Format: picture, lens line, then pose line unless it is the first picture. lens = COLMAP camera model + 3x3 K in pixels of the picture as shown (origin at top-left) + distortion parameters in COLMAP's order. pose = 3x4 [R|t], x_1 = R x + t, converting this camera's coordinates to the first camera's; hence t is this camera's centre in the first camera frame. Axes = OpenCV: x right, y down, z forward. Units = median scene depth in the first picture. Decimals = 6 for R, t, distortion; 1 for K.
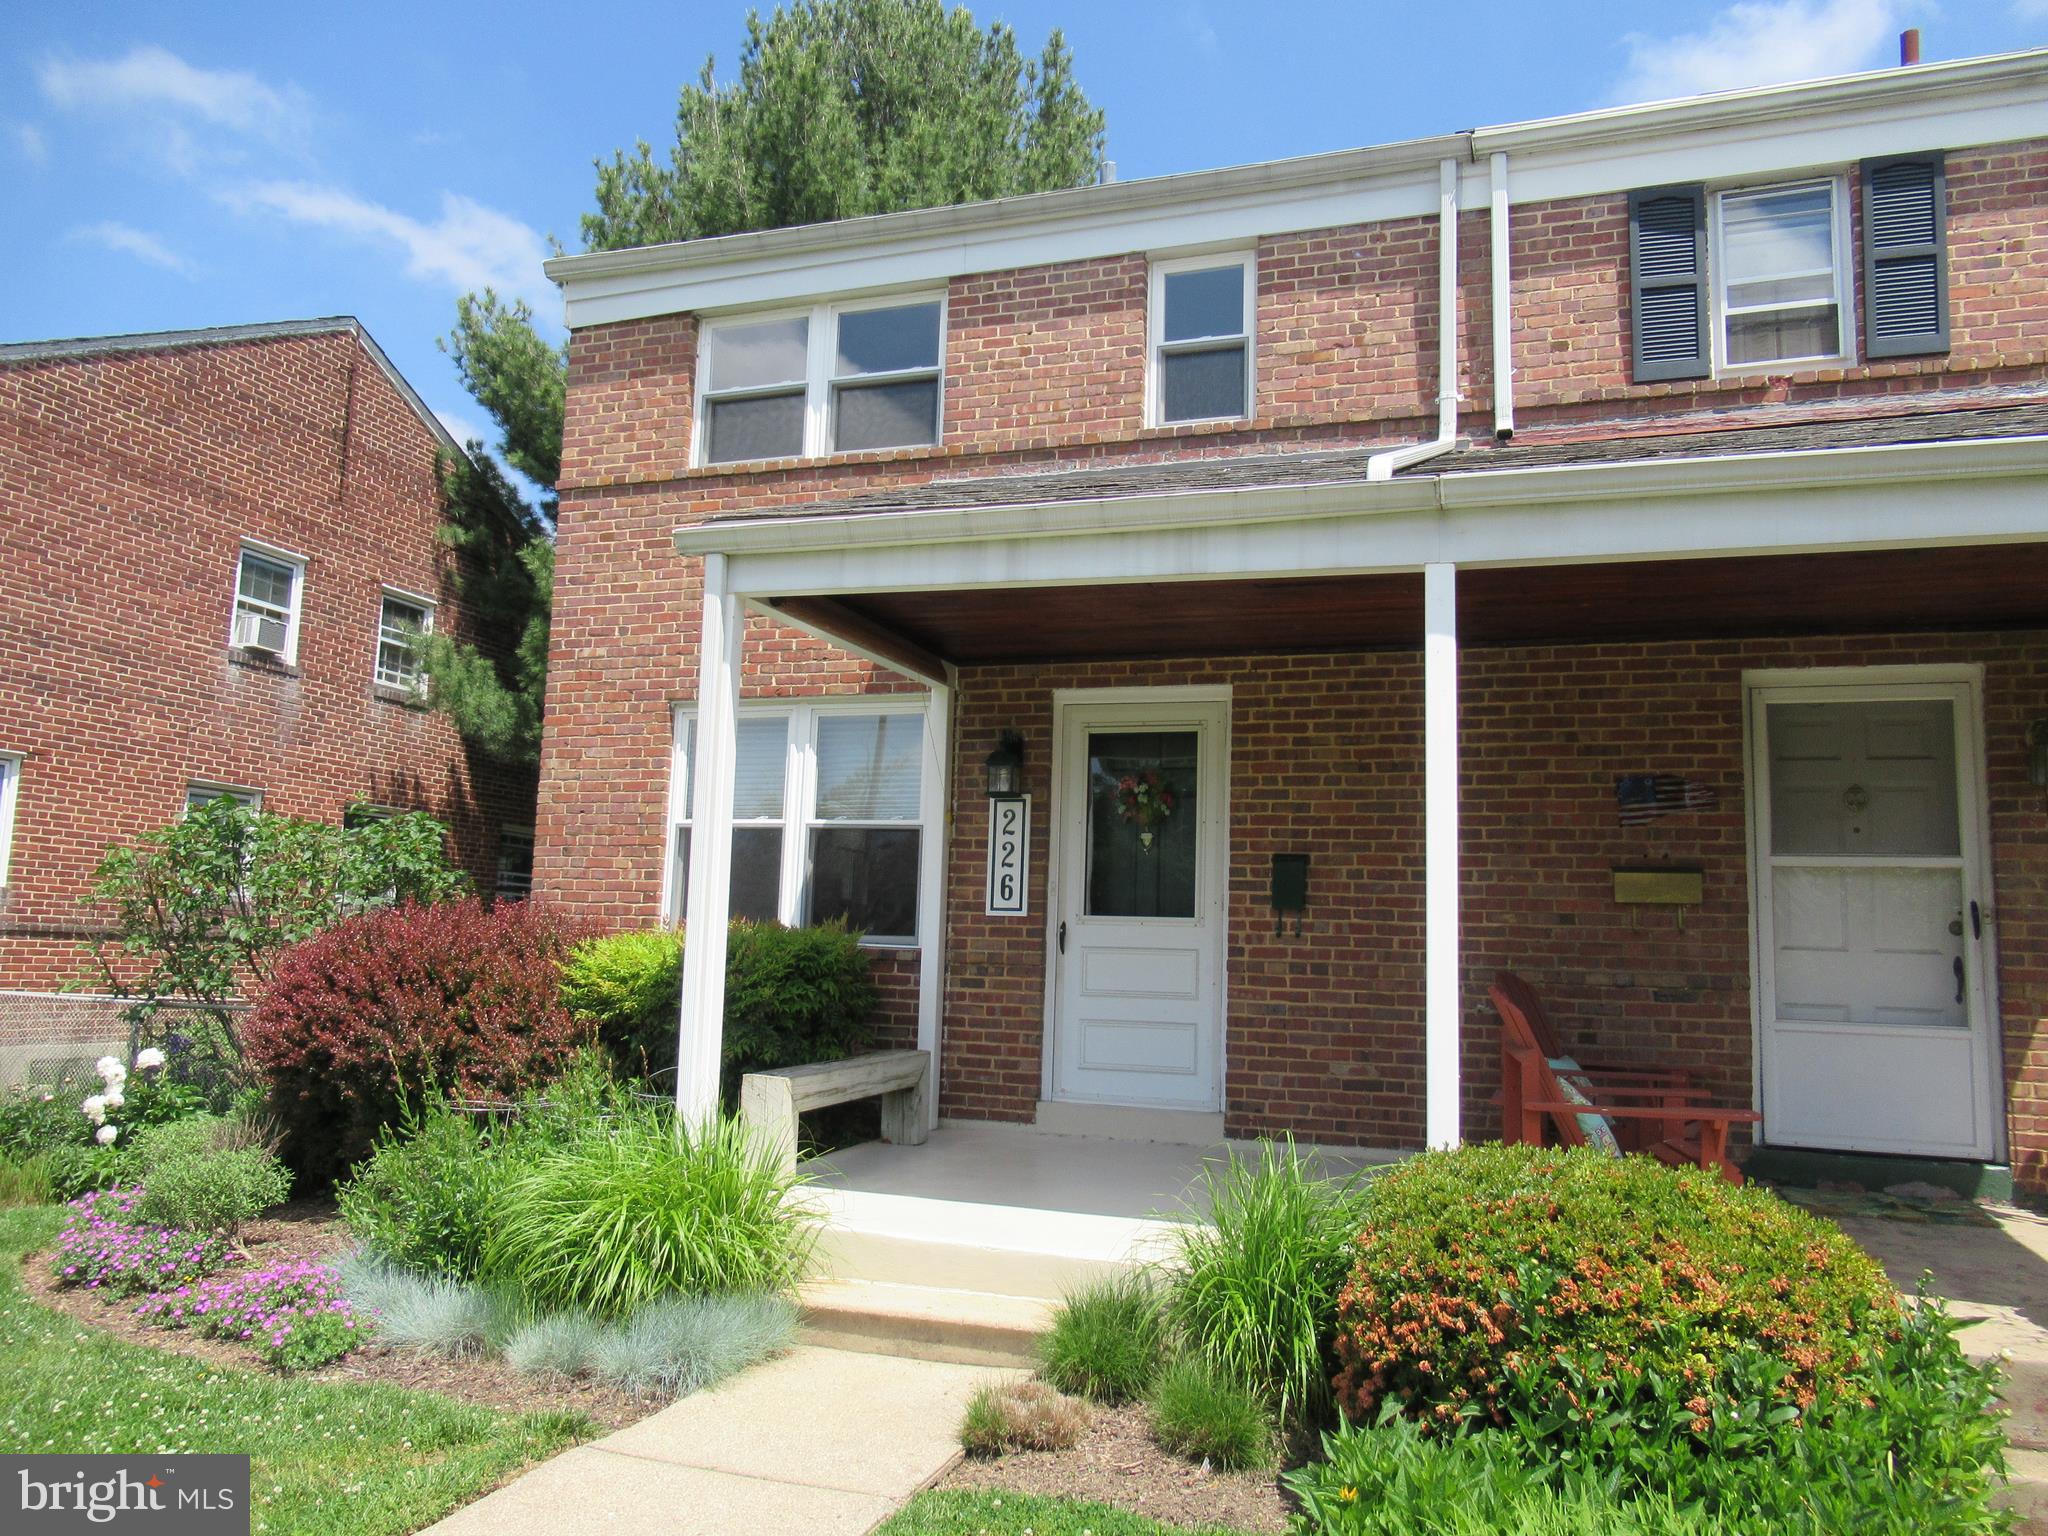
lens RADIAL K [[1521.3, 0, 1025.5], [0, 1521.3, 771.7], [0, 0, 1]] dist [-0.015427, 0.012869]
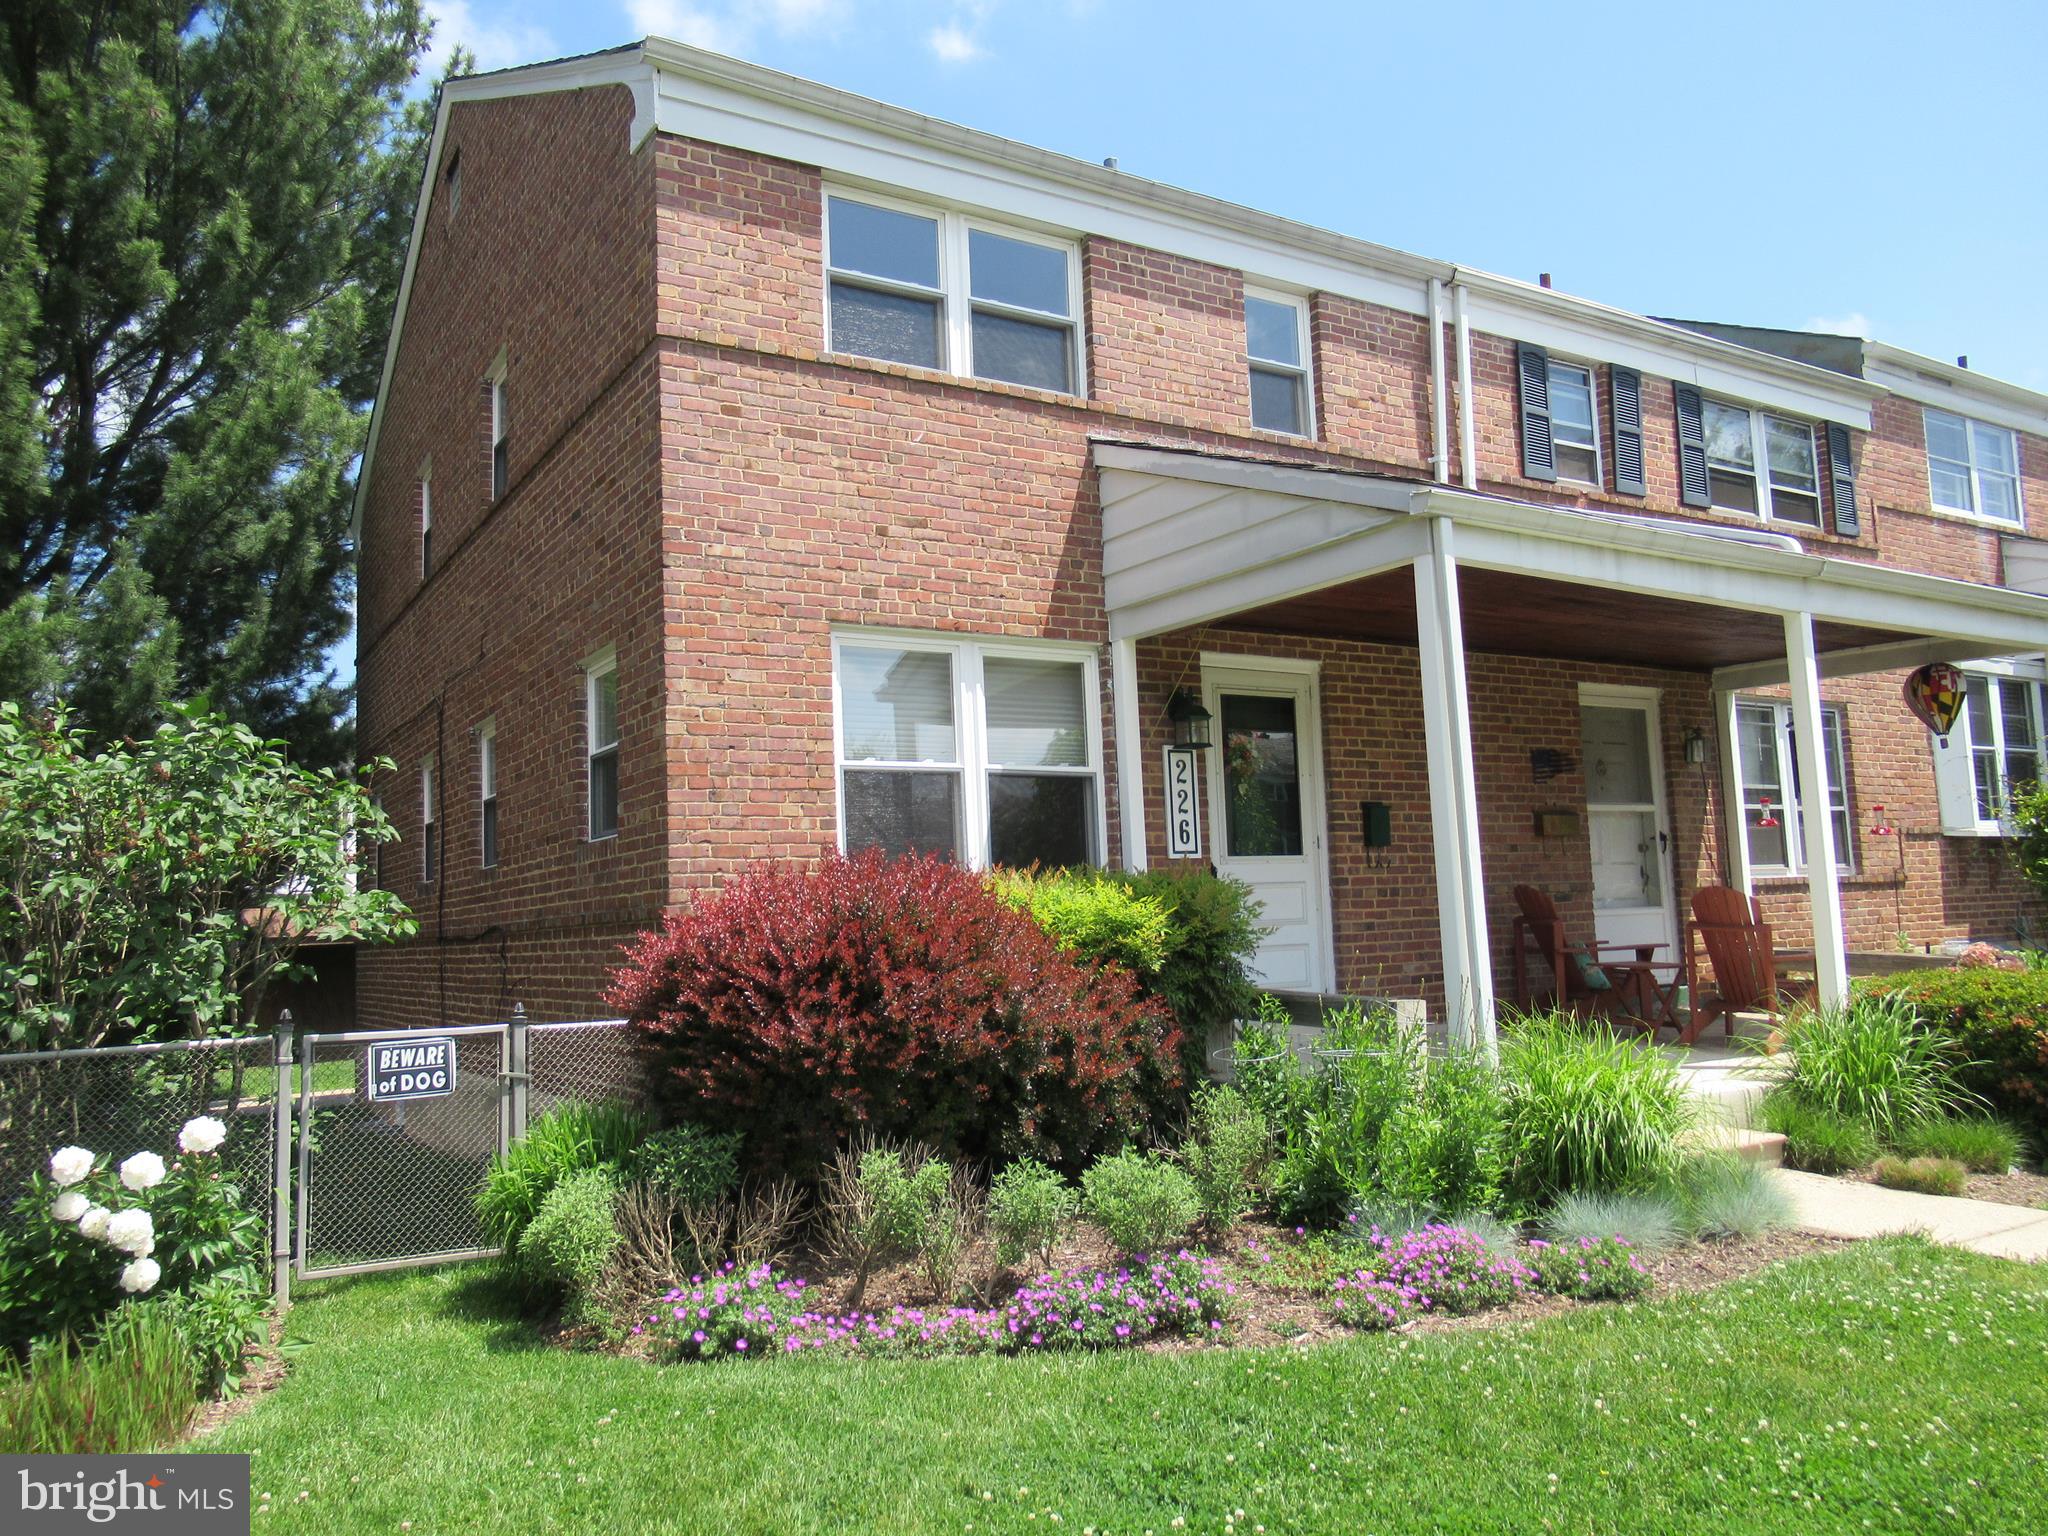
lens RADIAL K [[1521.3, 0, 1027.1], [0, 1521.3, 781.1], [0, 0, 1]] dist [-0.015427, 0.012869]
pose [[0.627406, 0.017143, 0.778503, -0.923599], [-0.038590, 0.999214, 0.009097, 0.034598], [-0.777735, -0.035750, 0.627575, 0.410893]]
